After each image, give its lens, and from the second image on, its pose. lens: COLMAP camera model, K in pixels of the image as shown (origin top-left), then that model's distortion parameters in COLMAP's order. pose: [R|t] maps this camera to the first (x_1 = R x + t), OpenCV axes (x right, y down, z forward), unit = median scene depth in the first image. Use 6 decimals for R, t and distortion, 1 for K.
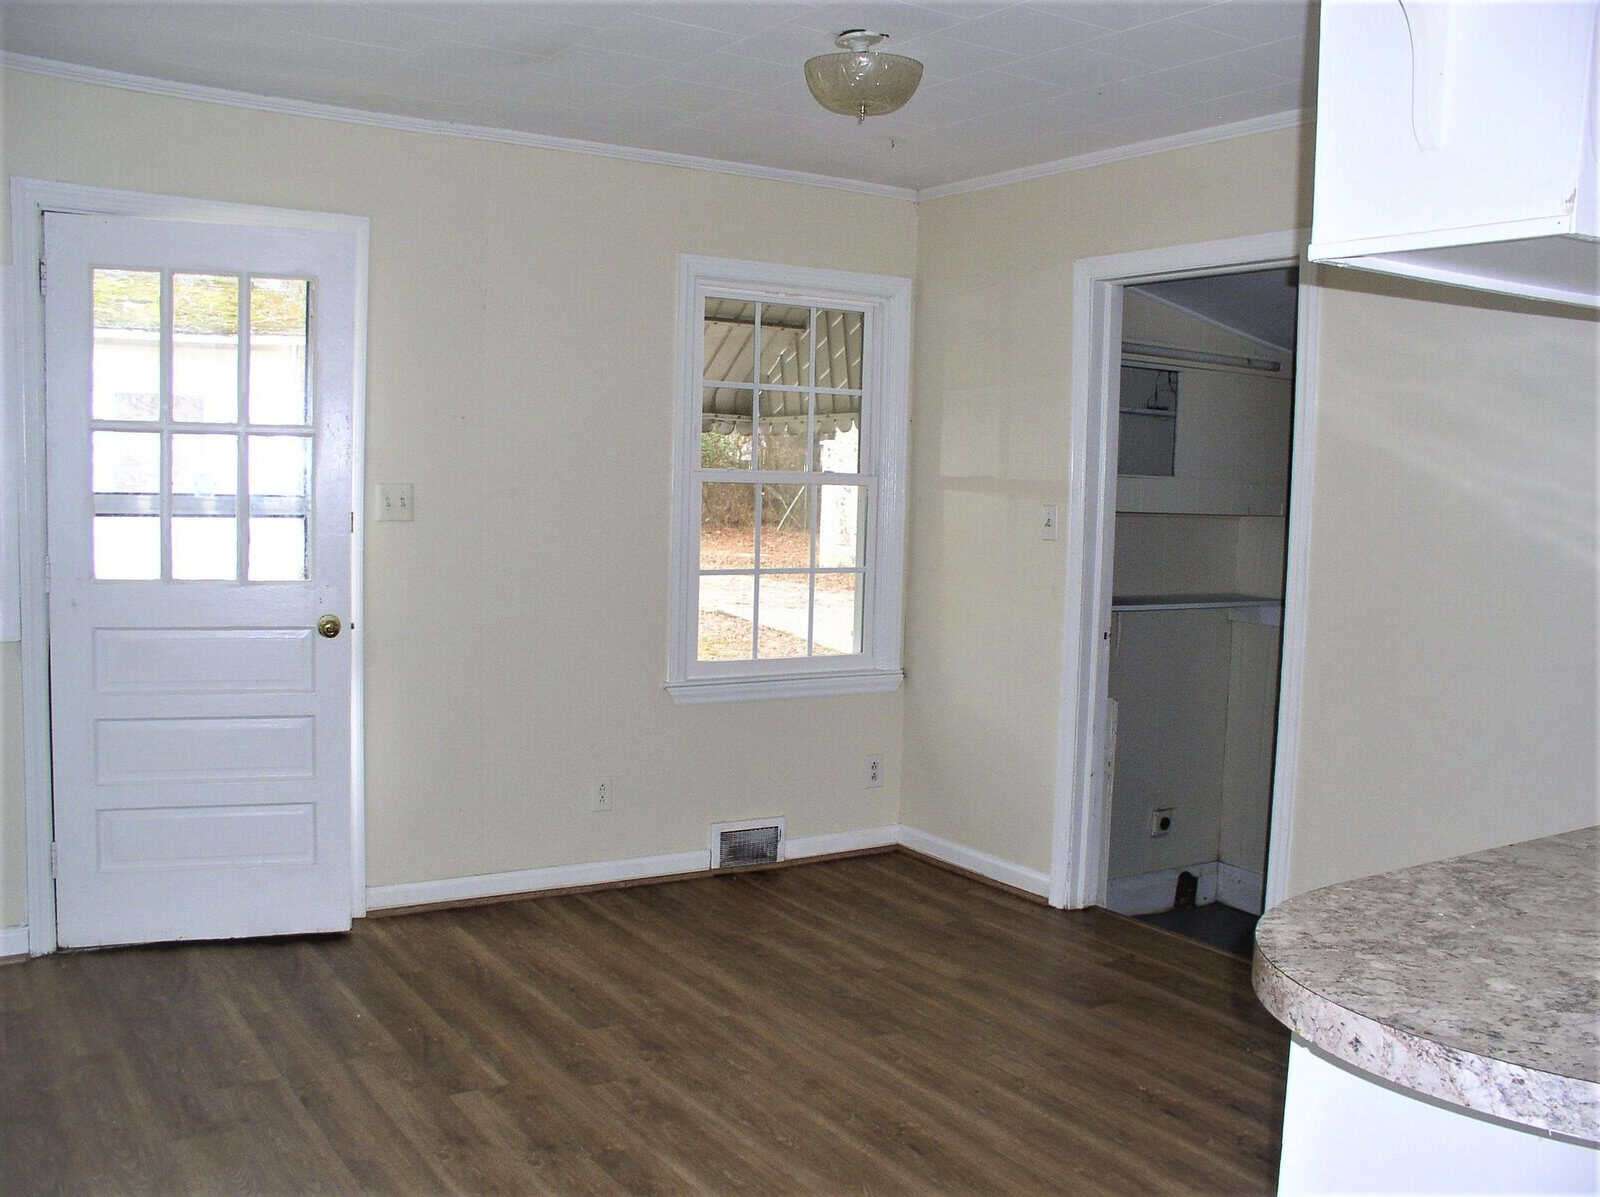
lens RADIAL K [[1508.5, 0, 797.8], [0, 1508.5, 629.7], [0, 0, 1]] dist [-0.224423, 0.303190]
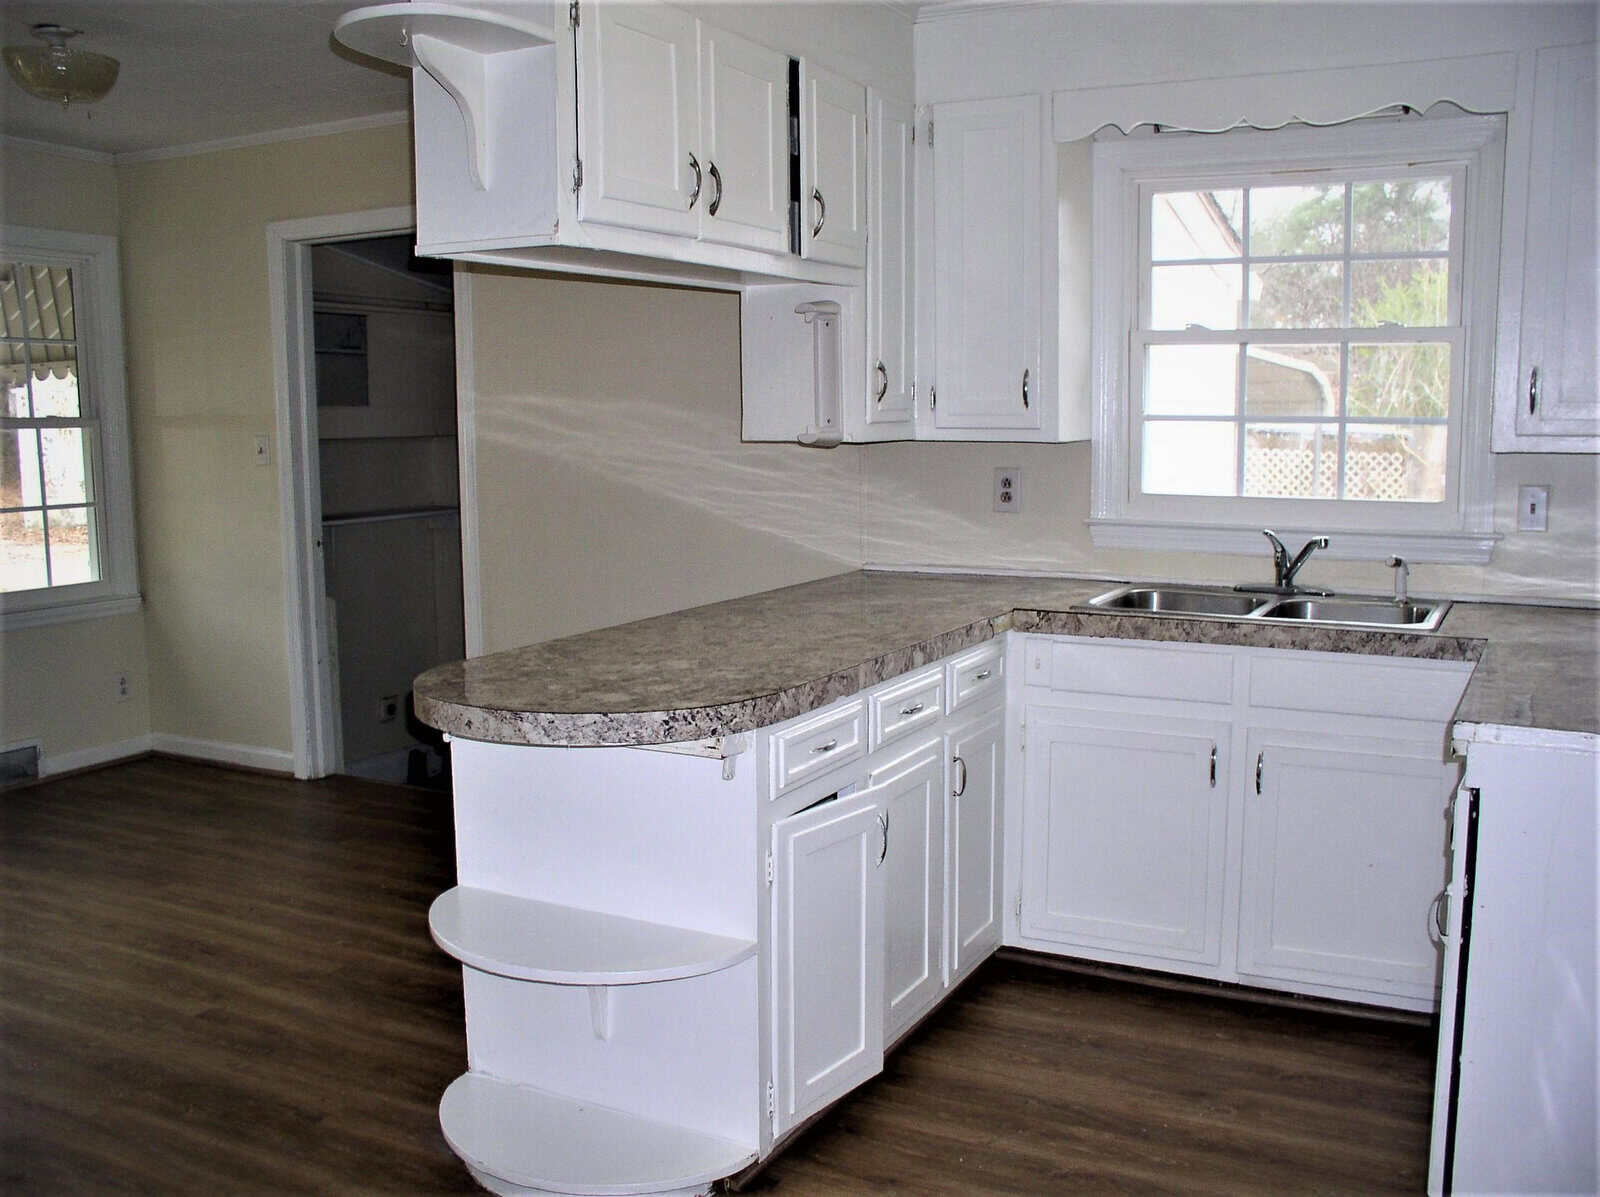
lens RADIAL K [[1508.5, 0, 797.8], [0, 1508.5, 629.7], [0, 0, 1]] dist [-0.224423, 0.303190]
pose [[0.871262, -0.102564, 0.479982, -0.031232], [0.080900, 0.994556, 0.065671, 0.026001], [-0.484105, -0.018386, 0.874817, -0.204460]]
